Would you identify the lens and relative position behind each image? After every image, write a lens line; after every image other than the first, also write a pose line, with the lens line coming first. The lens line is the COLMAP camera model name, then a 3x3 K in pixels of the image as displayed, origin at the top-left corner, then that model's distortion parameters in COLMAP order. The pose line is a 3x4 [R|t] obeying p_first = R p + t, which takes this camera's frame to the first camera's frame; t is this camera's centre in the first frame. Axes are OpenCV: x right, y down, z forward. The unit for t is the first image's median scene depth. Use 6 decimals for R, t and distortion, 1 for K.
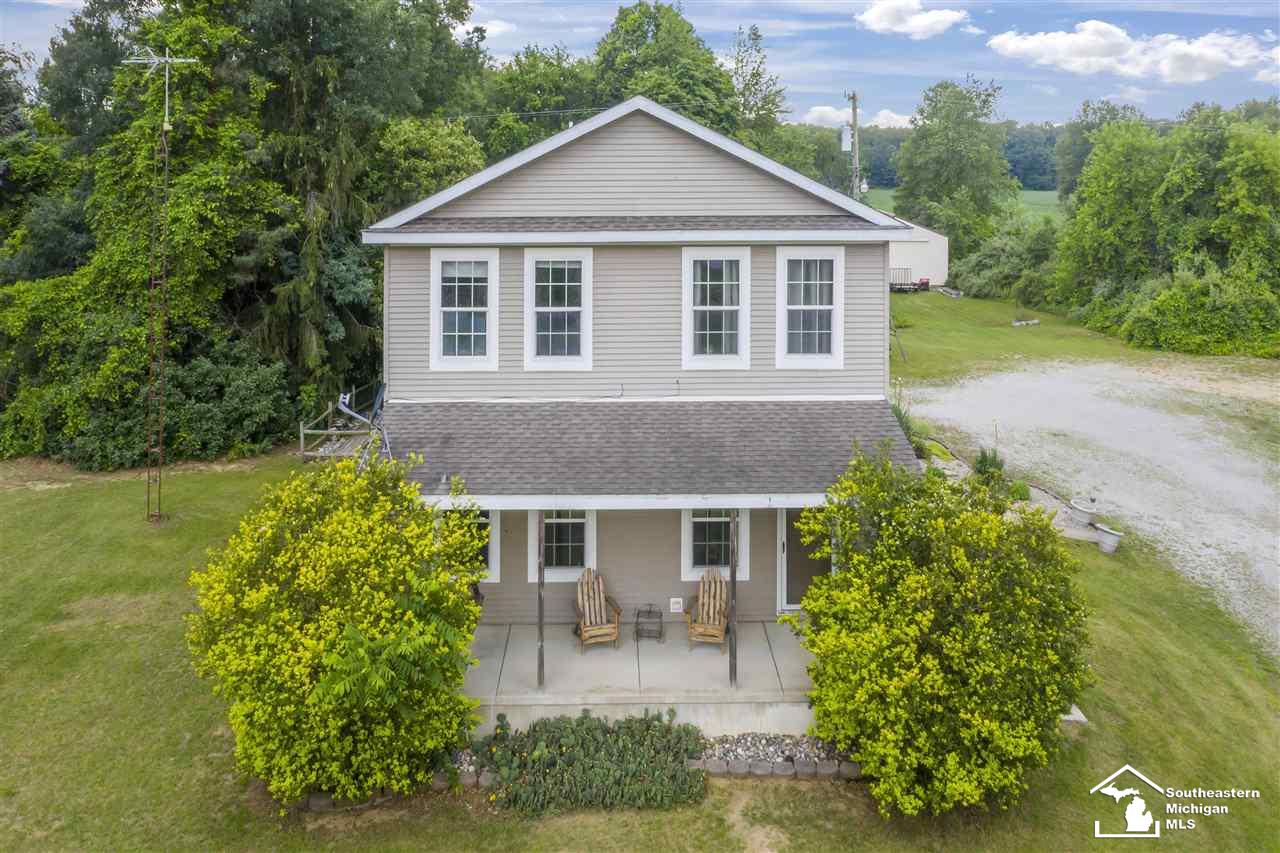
lens RADIAL K [[1019.5, 0, 605.7], [0, 1019.5, 452.1], [0, 0, 1]] dist [-0.023589, 0.019919]
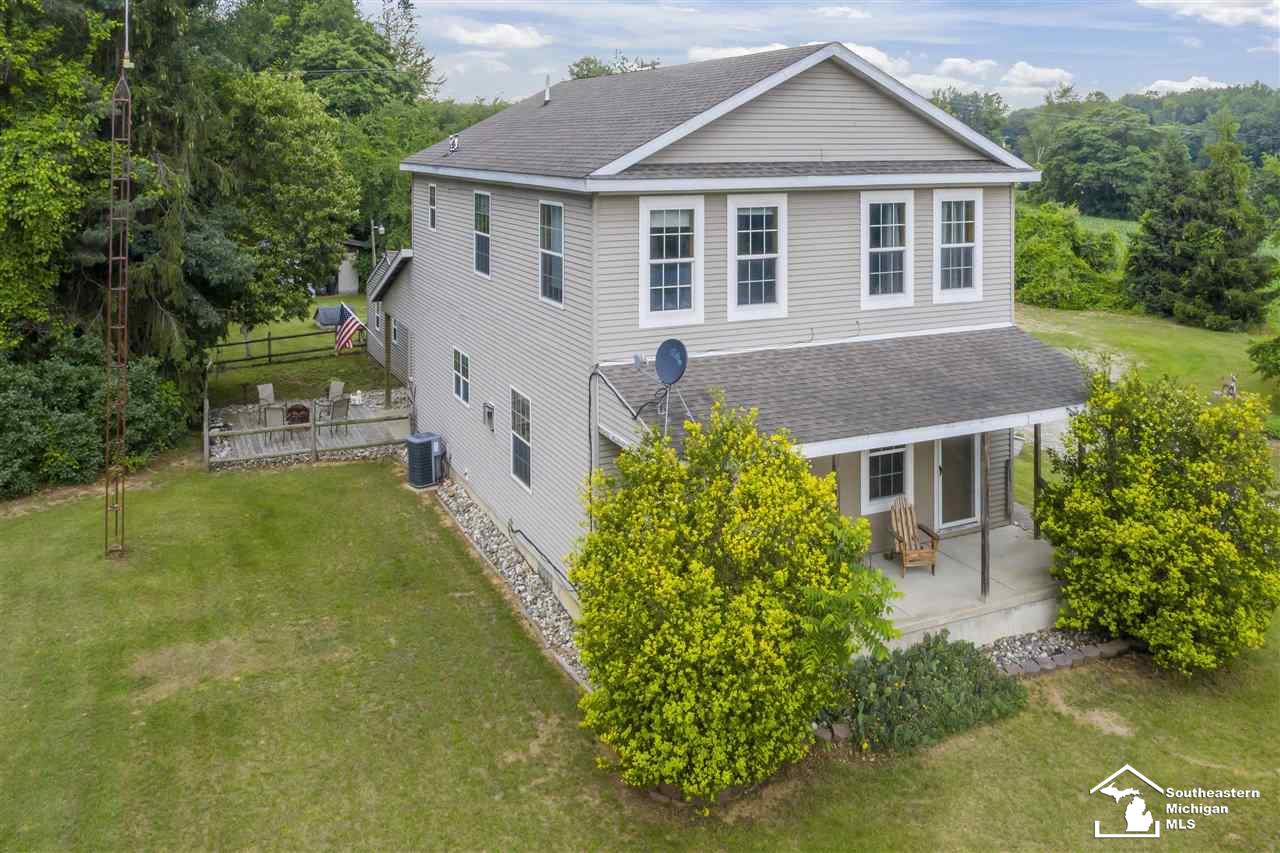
lens RADIAL K [[1019.5, 0, 639.0], [0, 1019.5, 426.7], [0, 0, 1]] dist [-0.023589, 0.019919]
pose [[0.911600, -0.108696, 0.396447, -0.556742], [0.108878, 0.993809, 0.022121, -0.011095], [-0.396397, 0.022999, 0.917791, 0.145146]]
